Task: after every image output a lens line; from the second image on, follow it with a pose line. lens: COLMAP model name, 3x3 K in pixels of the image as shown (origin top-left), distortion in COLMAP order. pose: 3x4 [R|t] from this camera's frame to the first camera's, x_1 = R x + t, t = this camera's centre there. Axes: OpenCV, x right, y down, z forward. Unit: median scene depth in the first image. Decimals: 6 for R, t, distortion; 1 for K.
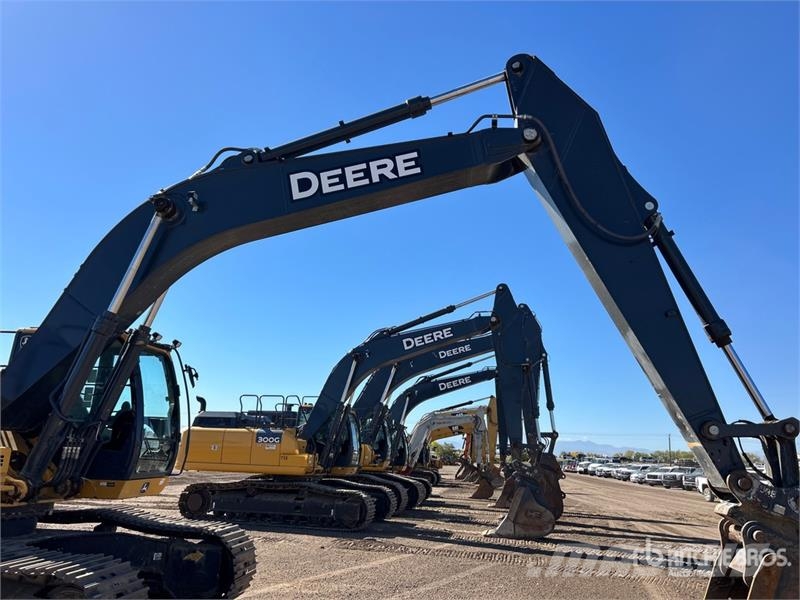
lens RADIAL K [[608.7, 0, 402.7], [0, 608.7, 294.4], [0, 0, 1]] dist [0.044086, -0.048603]
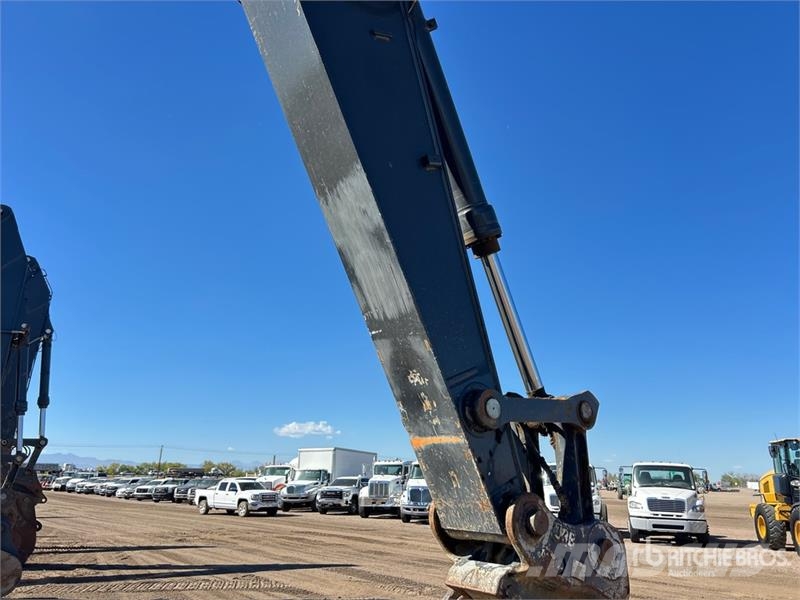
lens RADIAL K [[608.7, 0, 403.1], [0, 608.7, 297.9], [0, 0, 1]] dist [0.044086, -0.048603]
pose [[0.716778, 0.167023, 0.677003, 0.041084], [-0.158441, 0.984505, -0.075137, 0.057262], [-0.679062, -0.053409, 0.732135, 0.221770]]
